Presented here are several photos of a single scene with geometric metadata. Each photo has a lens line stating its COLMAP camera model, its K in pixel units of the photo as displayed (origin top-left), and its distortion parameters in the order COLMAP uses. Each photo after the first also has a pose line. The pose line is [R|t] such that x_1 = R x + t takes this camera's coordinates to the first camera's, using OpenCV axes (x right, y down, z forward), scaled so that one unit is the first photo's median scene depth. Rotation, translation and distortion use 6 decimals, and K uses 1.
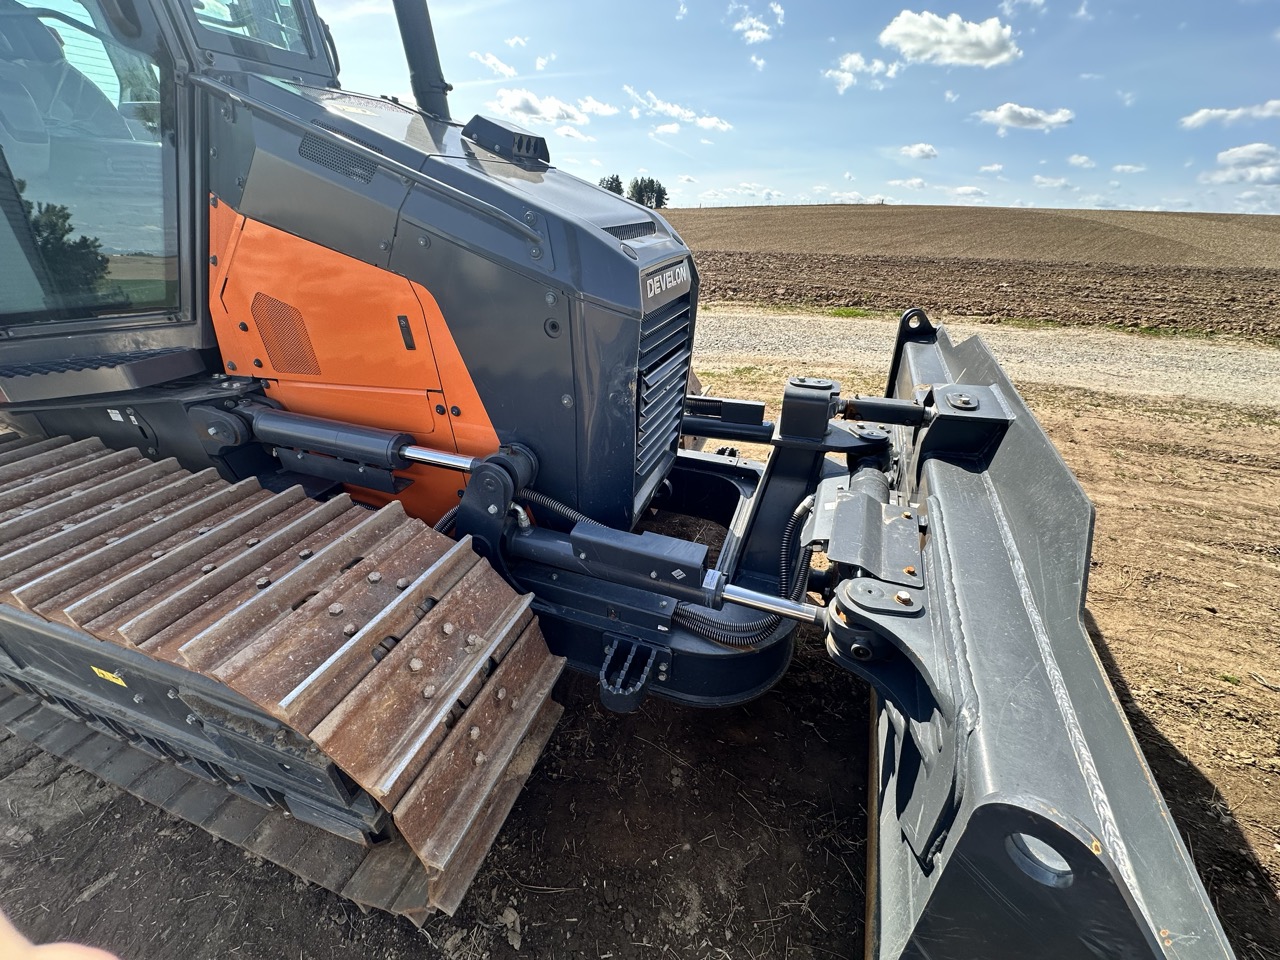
lens RADIAL K [[510.9, 0, 640.0], [0, 510.9, 480.0], [0, 0, 1]] dist [-0.002757, 0.000251]
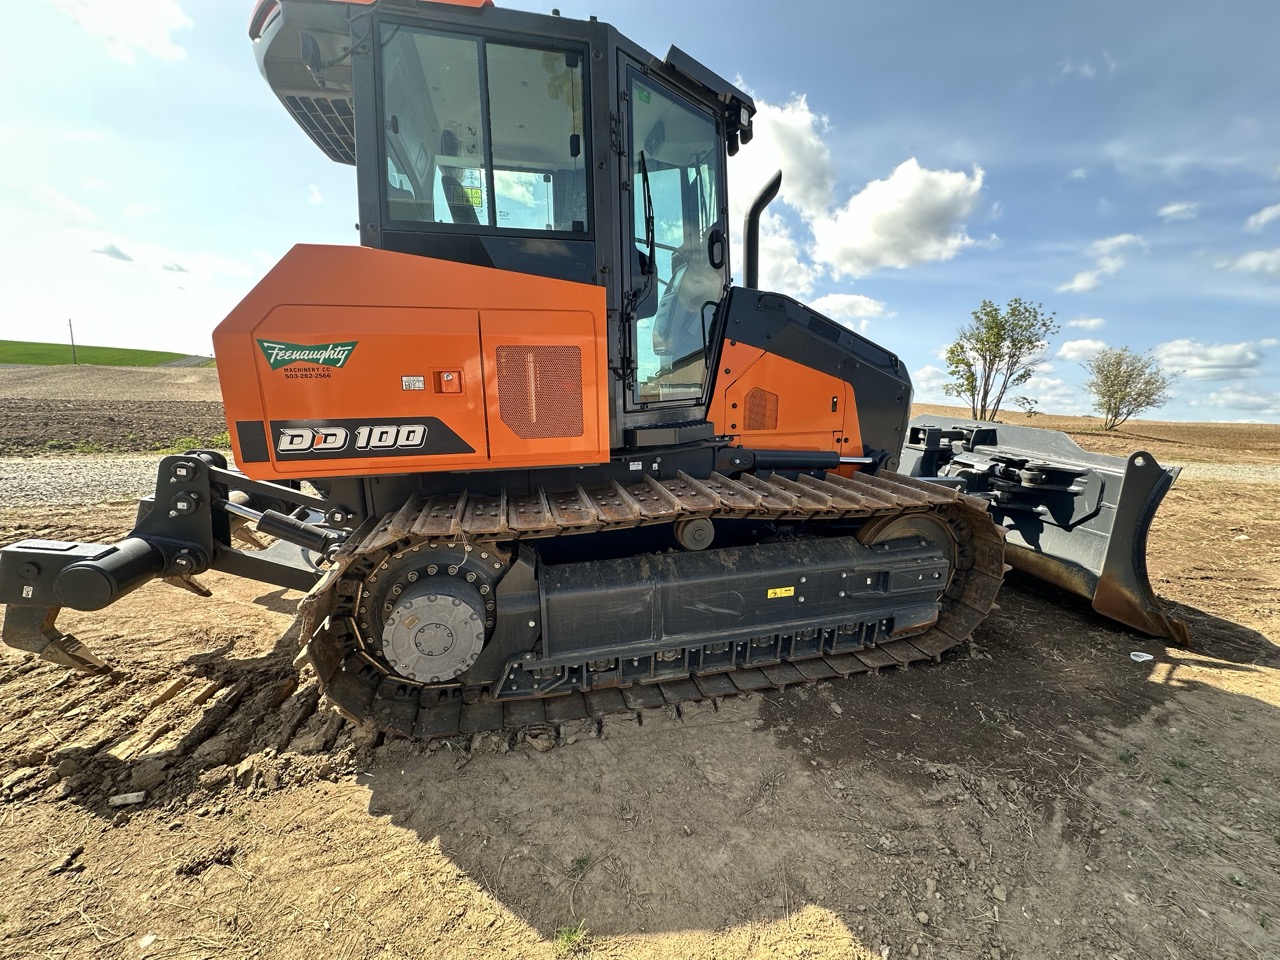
lens RADIAL K [[520.8, 0, 640.0], [0, 520.8, 480.0], [0, 0, 1]] dist [-0.022141, 0.000063]
pose [[0.836399, -0.077684, 0.542588, -1.956138], [0.225814, 0.950832, -0.211959, 0.247448], [-0.499444, 0.299806, 0.812818, -0.232931]]
